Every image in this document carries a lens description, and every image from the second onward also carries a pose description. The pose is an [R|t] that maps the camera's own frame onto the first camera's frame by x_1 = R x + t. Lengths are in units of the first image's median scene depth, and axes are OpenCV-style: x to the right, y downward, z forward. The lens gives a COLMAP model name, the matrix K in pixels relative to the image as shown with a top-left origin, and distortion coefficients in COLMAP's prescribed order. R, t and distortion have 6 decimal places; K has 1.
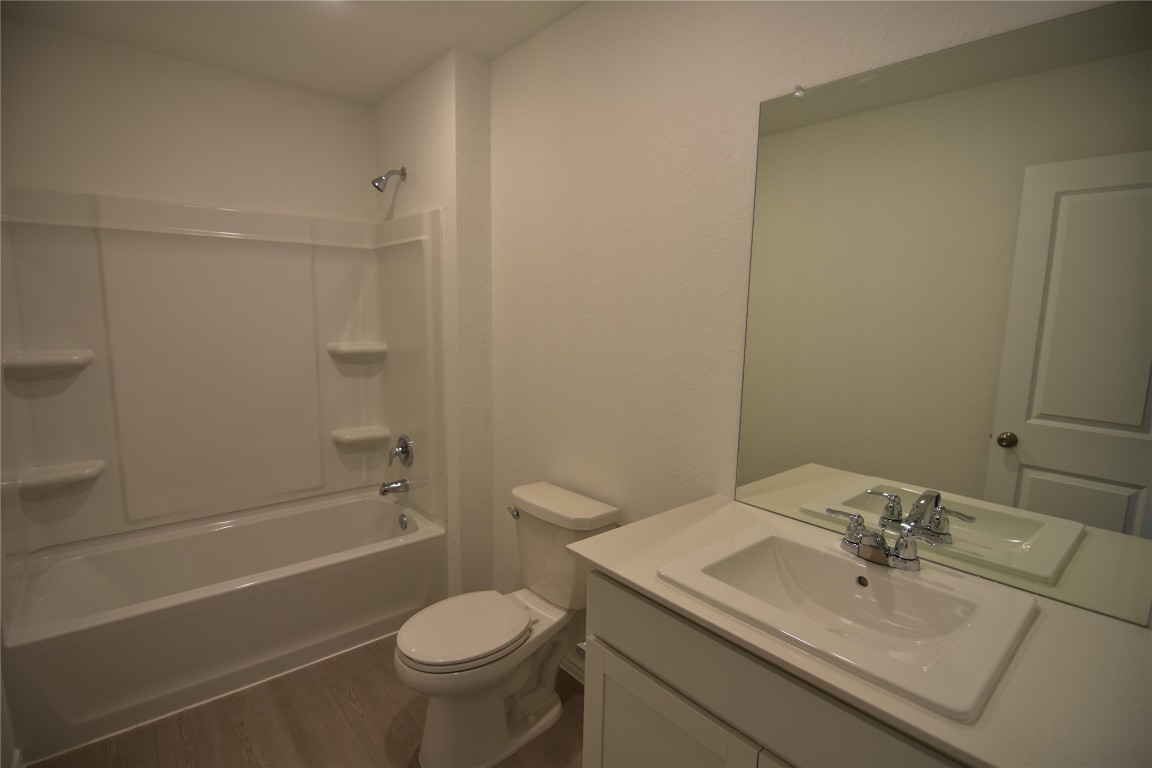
lens RADIAL K [[552.7, 0, 578.3], [0, 552.7, 387.6], [0, 0, 1]] dist [-0.003605, -0.012546]
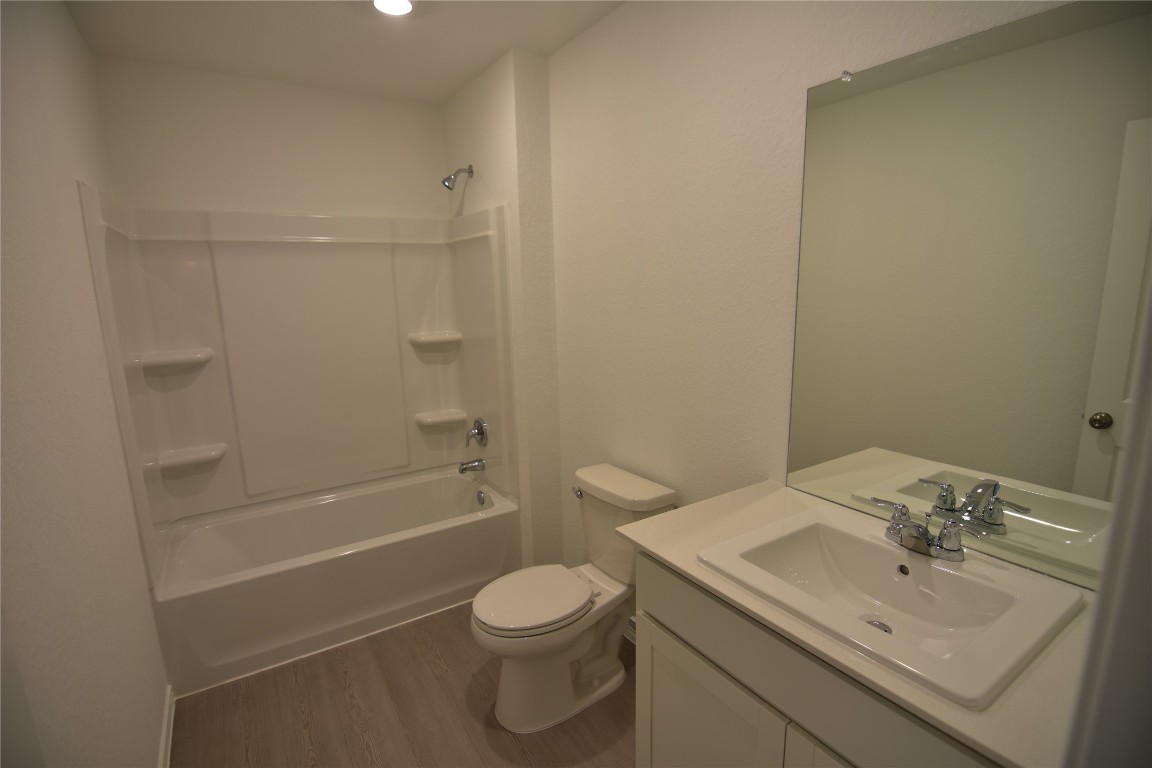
lens RADIAL K [[552.7, 0, 578.3], [0, 552.7, 387.6], [0, 0, 1]] dist [-0.003605, -0.012546]
pose [[0.989843, -0.014305, -0.141446, 0.036359], [0.021019, 0.998716, 0.046087, -0.023910], [0.140605, -0.048592, 0.988873, -0.040236]]
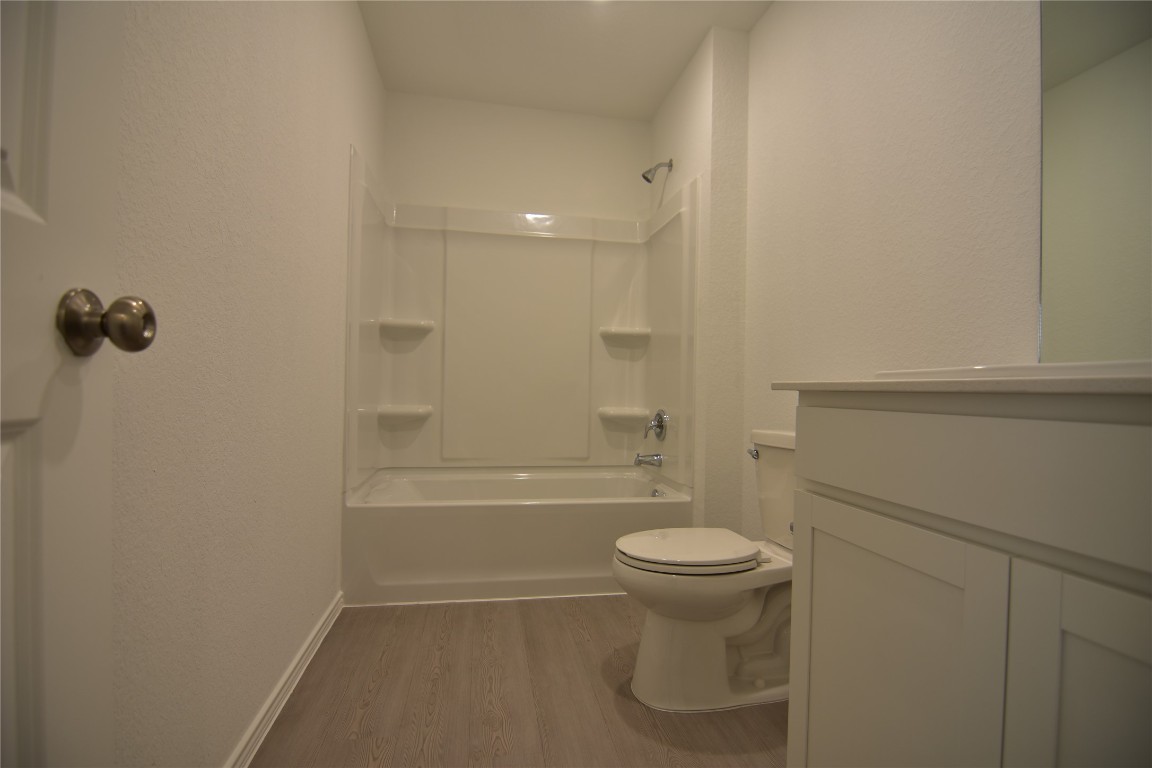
lens RADIAL K [[552.7, 0, 578.3], [0, 552.7, 387.6], [0, 0, 1]] dist [-0.003605, -0.012546]
pose [[0.864396, -0.002553, -0.502805, 0.088736], [-0.074538, 0.988288, -0.133160, 0.252150], [0.497256, 0.152581, 0.854082, 0.058422]]
